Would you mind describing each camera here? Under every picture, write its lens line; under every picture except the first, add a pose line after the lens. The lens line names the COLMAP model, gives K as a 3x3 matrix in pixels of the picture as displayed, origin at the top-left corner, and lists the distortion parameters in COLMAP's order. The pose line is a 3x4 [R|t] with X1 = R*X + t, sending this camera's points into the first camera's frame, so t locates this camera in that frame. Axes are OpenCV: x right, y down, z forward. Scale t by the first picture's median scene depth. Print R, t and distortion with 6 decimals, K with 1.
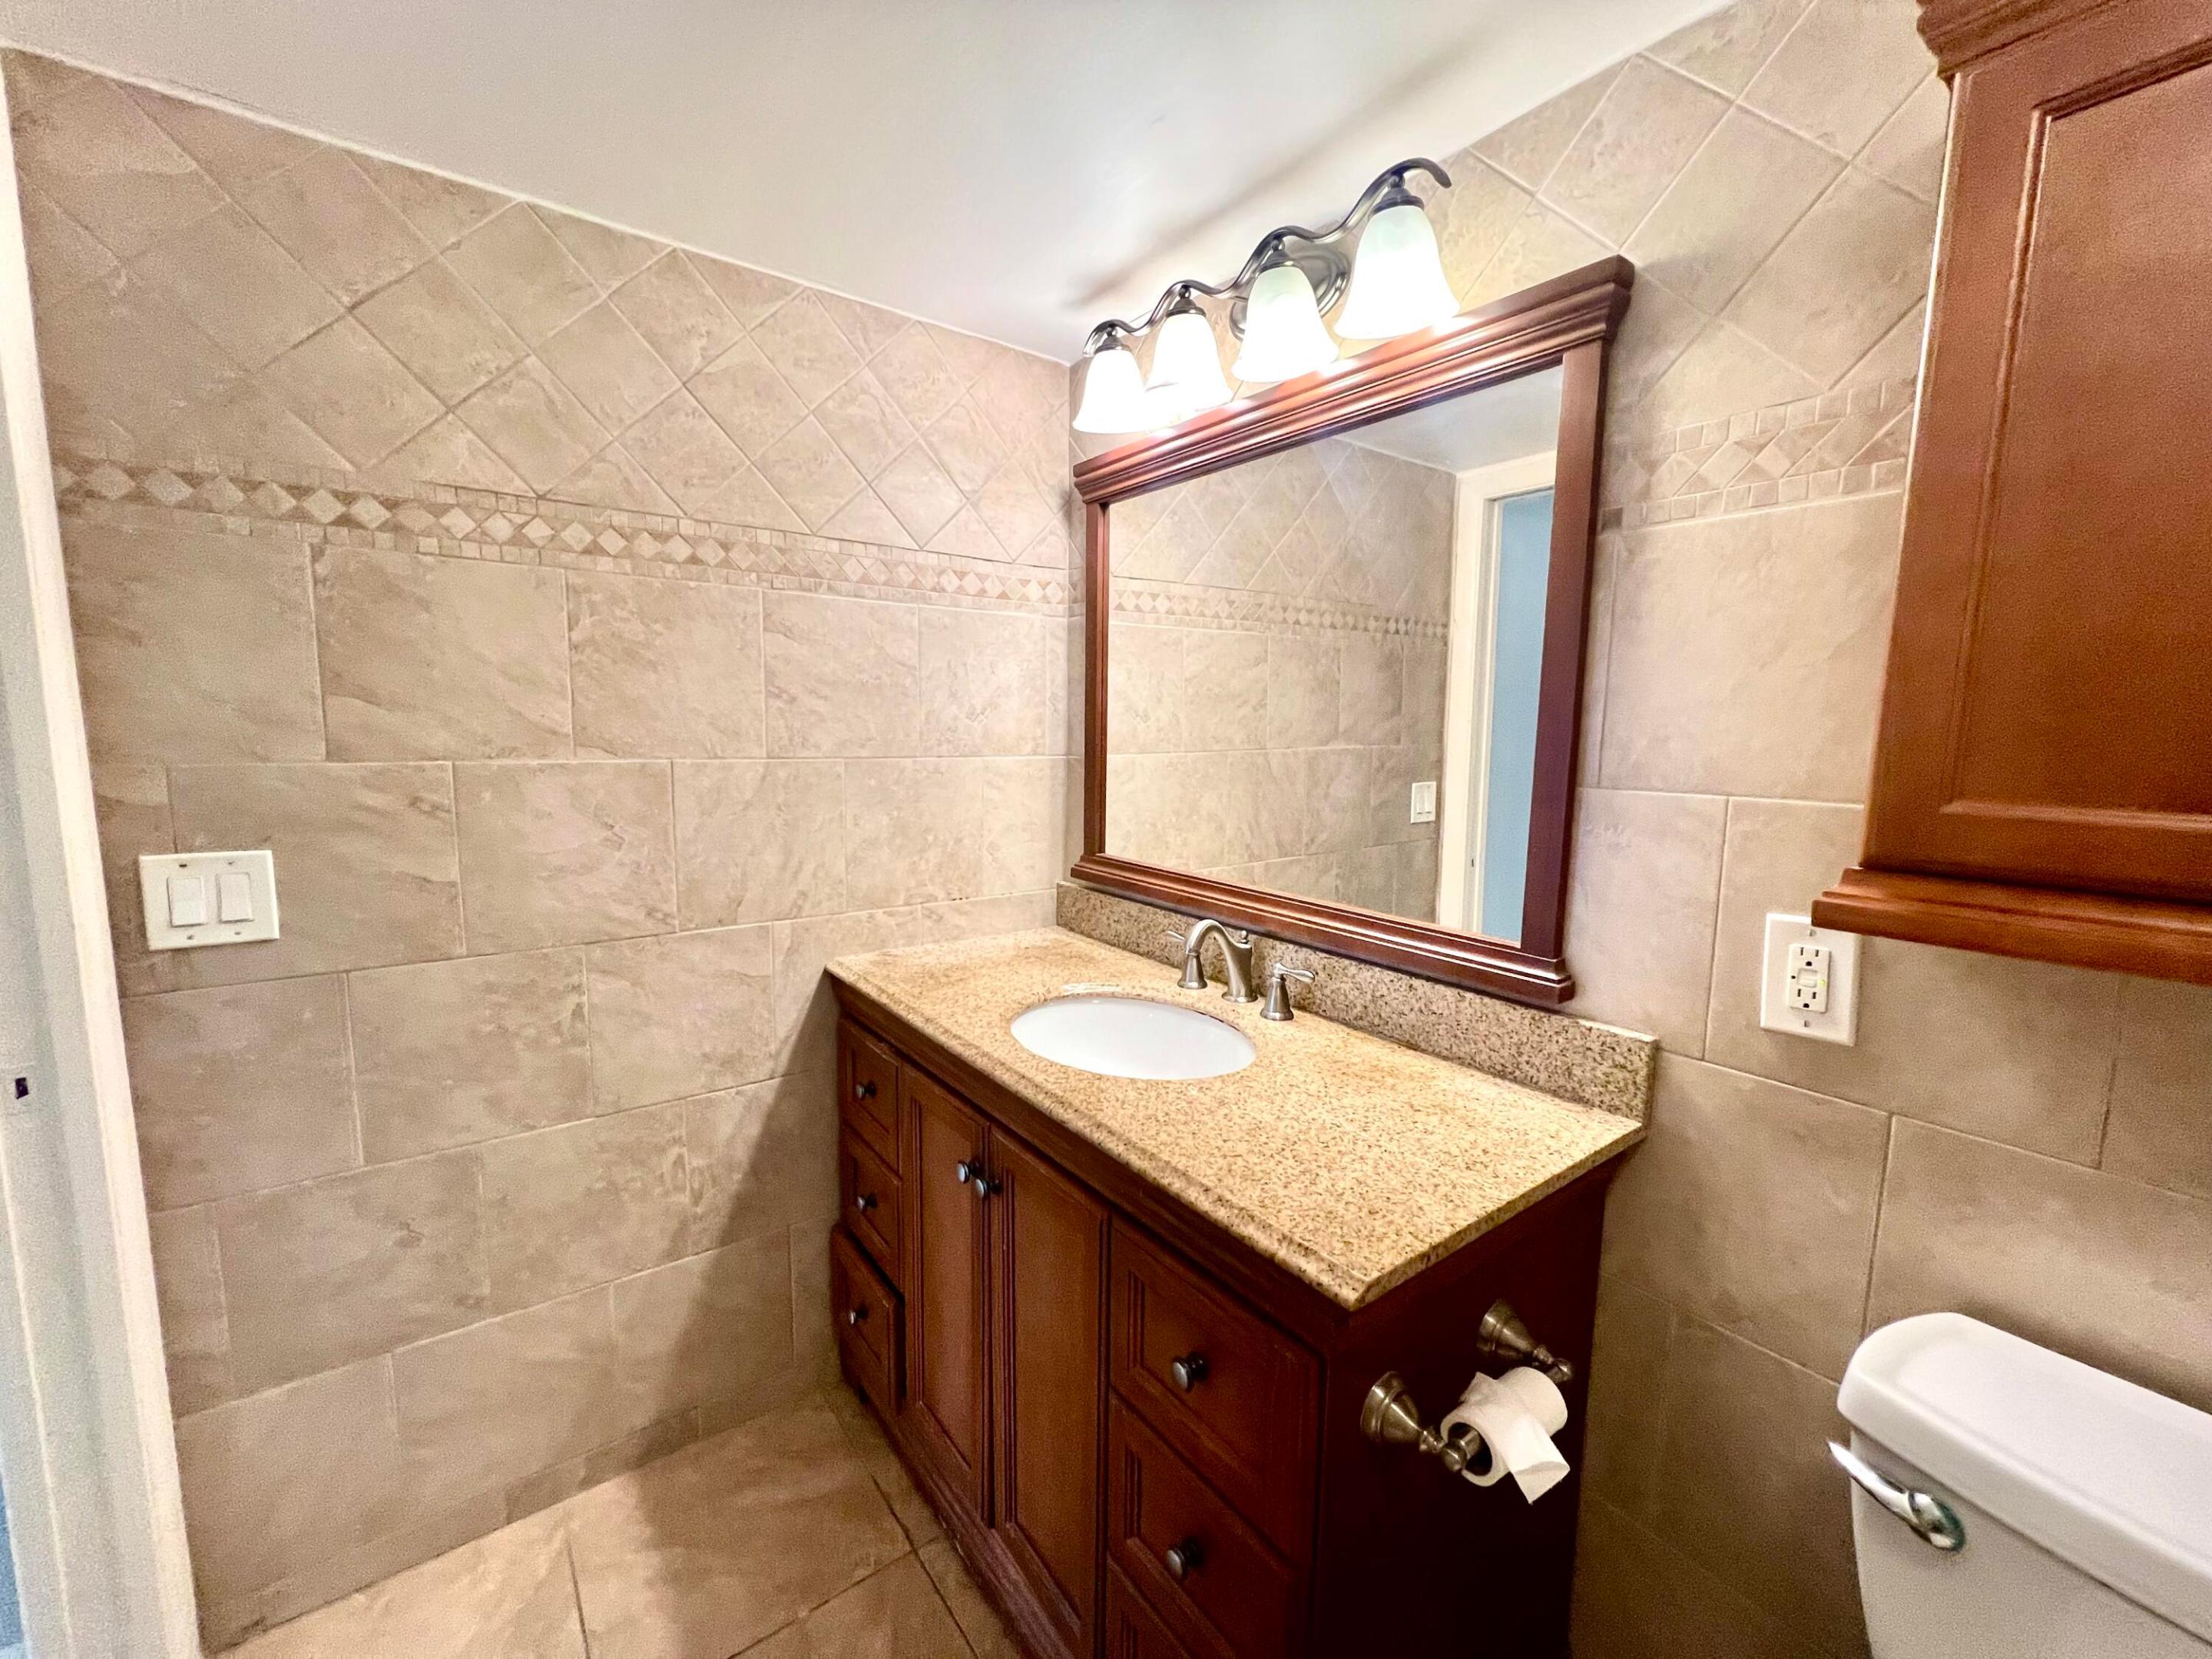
lens RADIAL K [[887.0, 0, 1103.8], [0, 887.0, 834.2], [0, 0, 1]] dist [-0.004138, 0.000984]
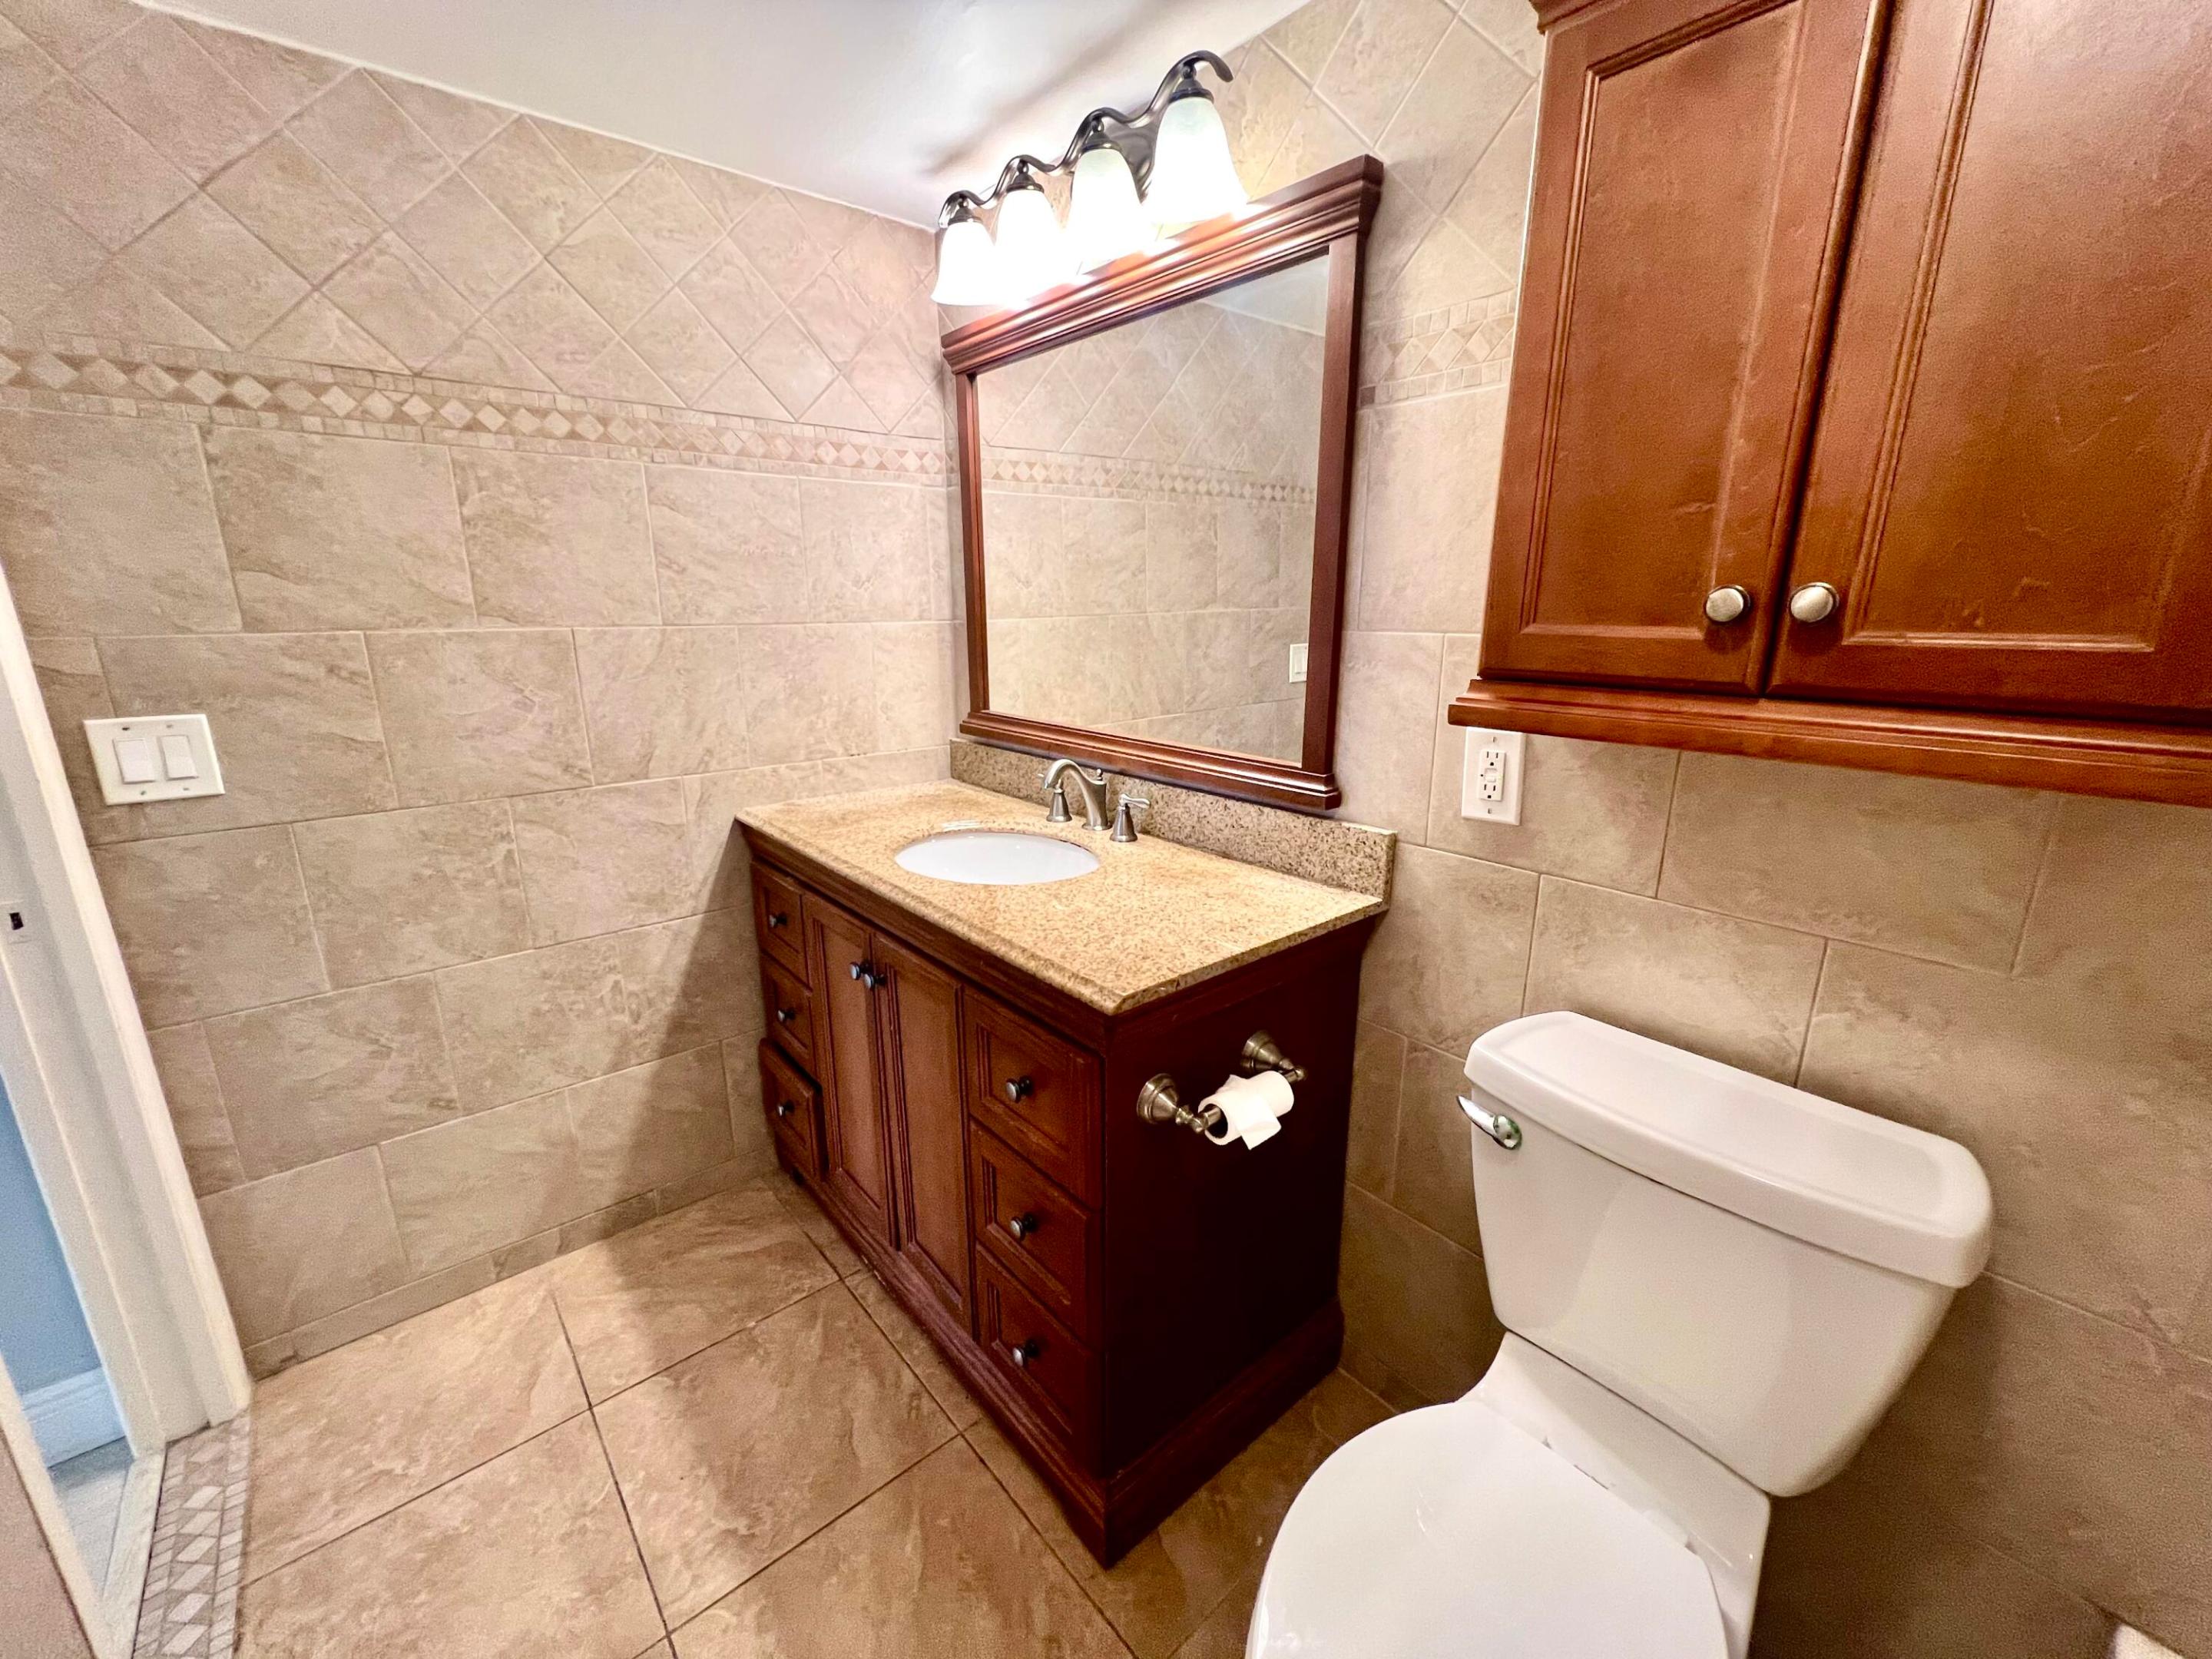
lens RADIAL K [[887.0, 0, 1103.2], [0, 887.0, 834.3], [0, 0, 1]] dist [-0.004138, 0.000984]
pose [[0.997944, -0.032056, 0.055507, 0.115770], [0.024251, 0.990415, 0.135975, 0.042608], [-0.059333, -0.134350, 0.989156, -0.181979]]
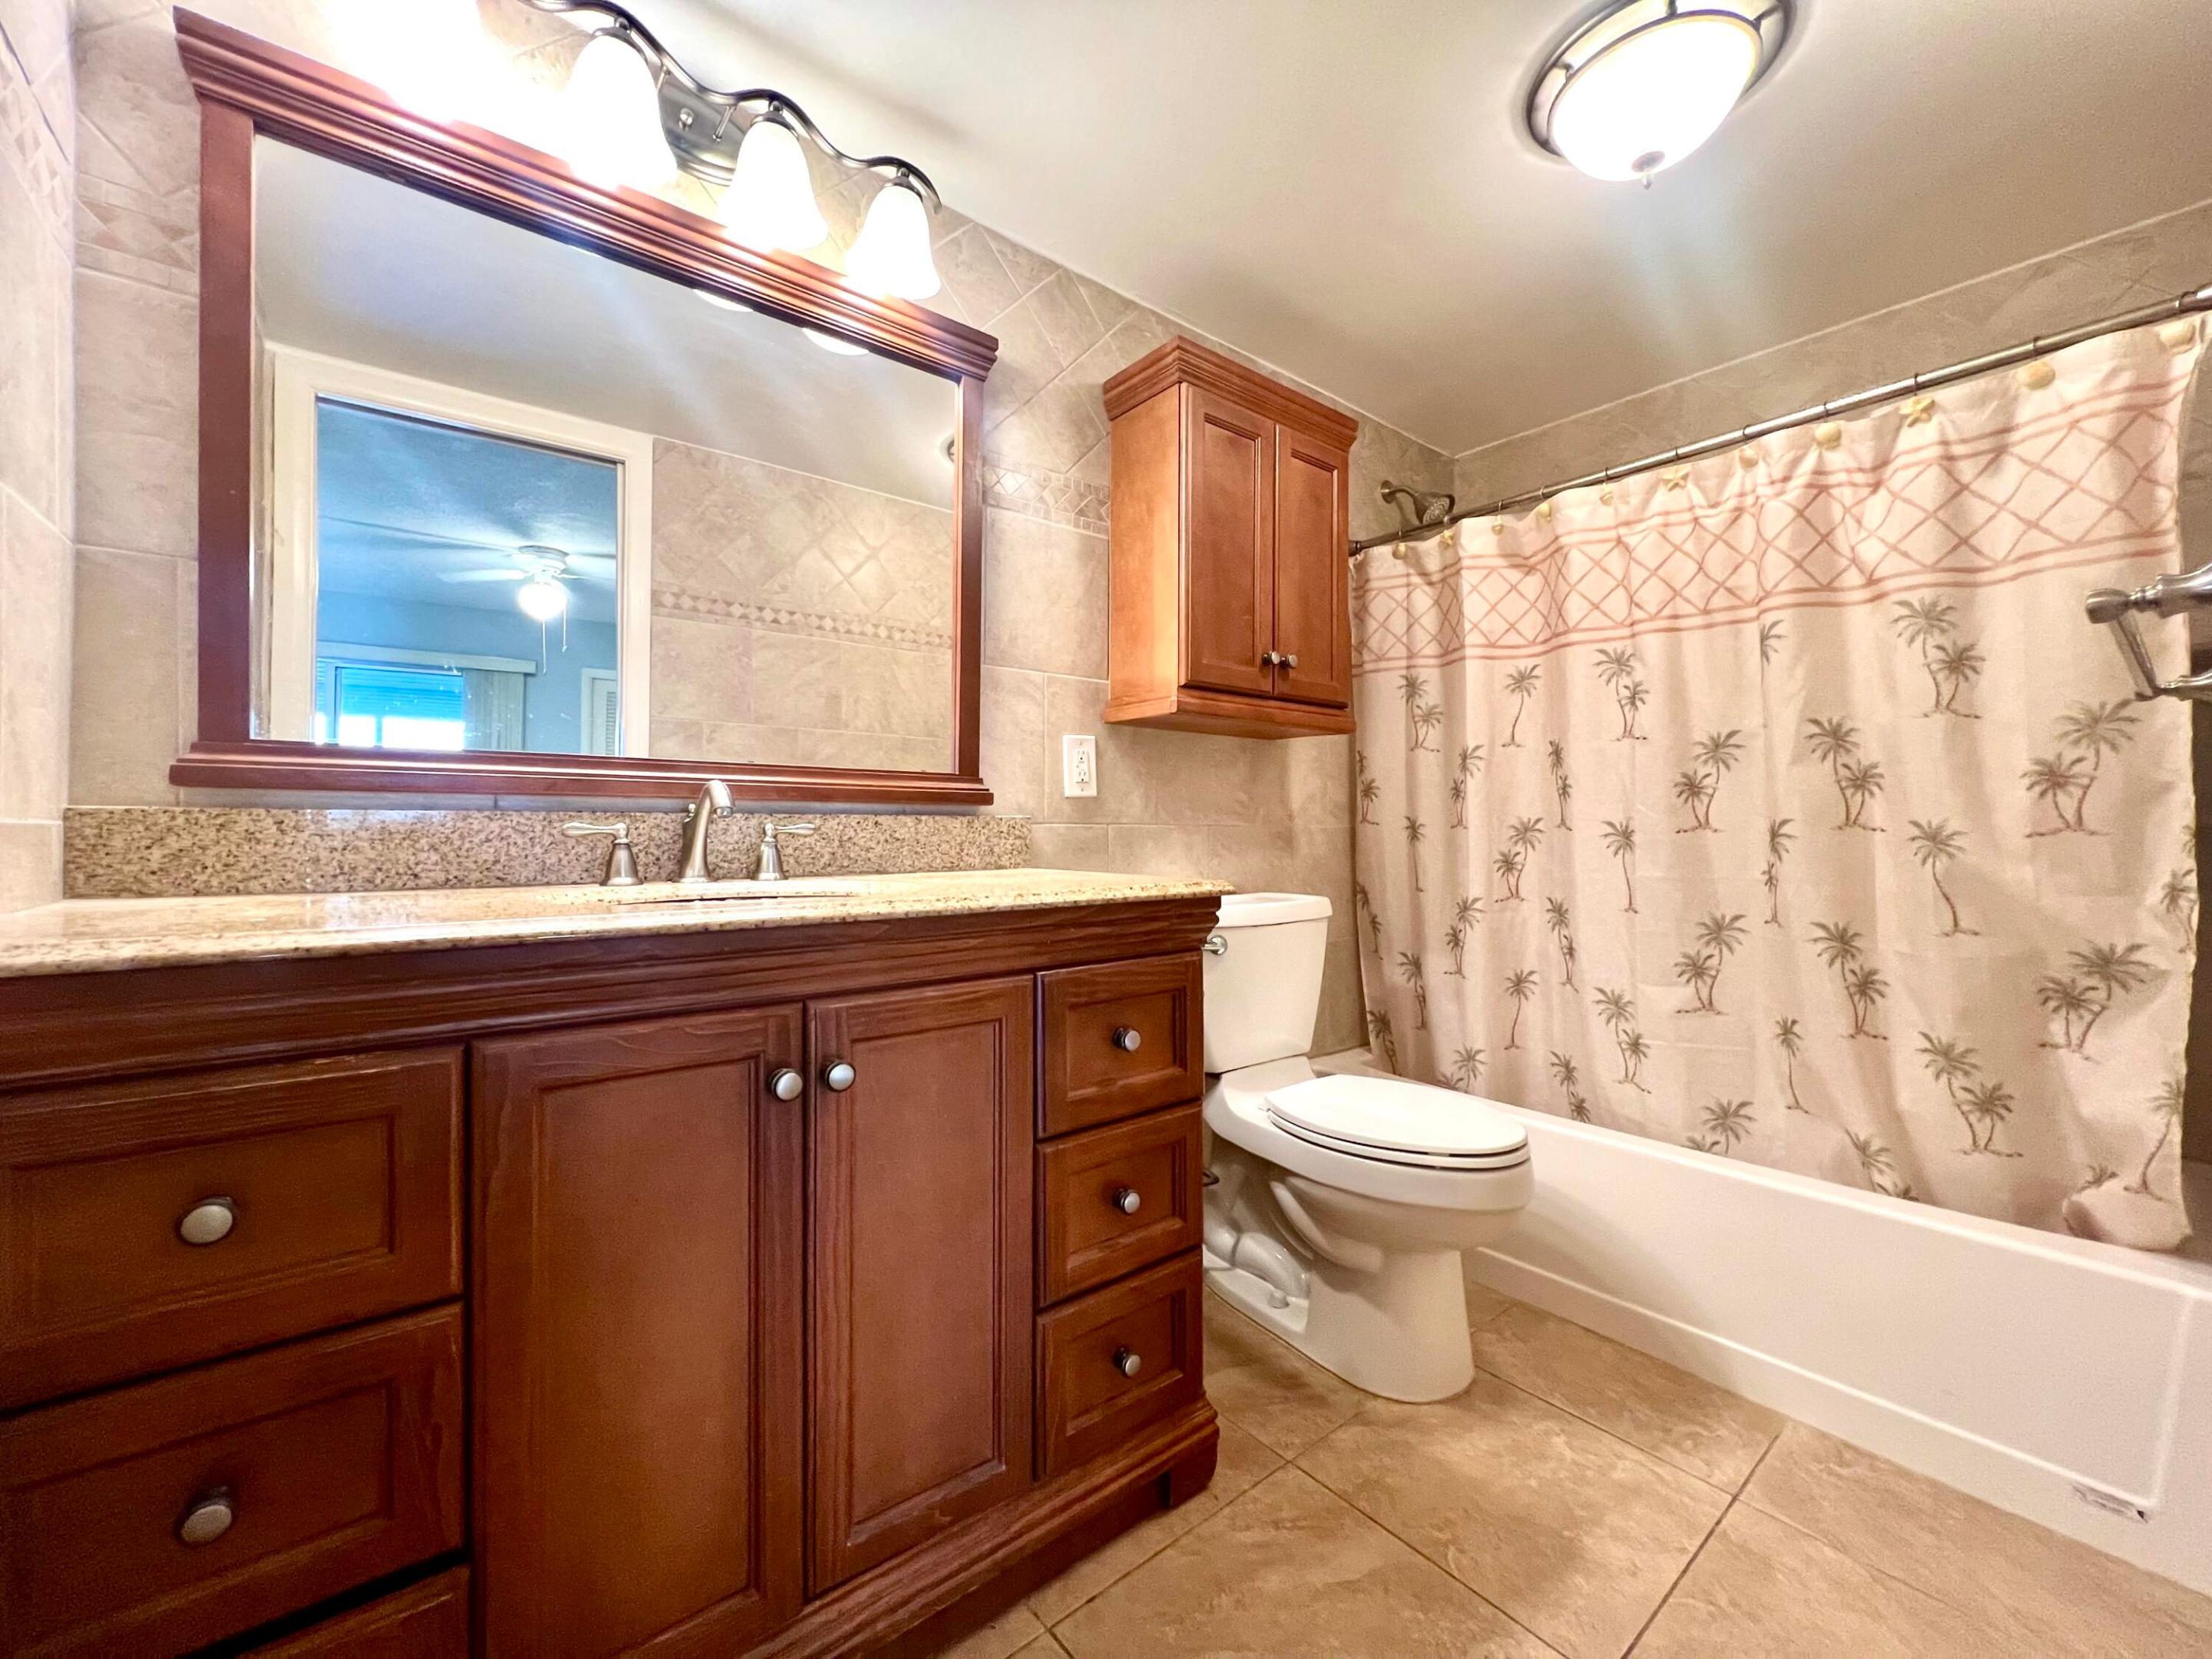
lens RADIAL K [[887.0, 0, 1102.4], [0, 887.0, 828.5], [0, 0, 1]] dist [-0.004138, 0.000984]
pose [[-0.031165, -0.020671, 0.999300, -0.864989], [0.113613, 0.993233, 0.024088, 0.188127], [-0.993036, 0.114285, -0.028606, 0.745941]]
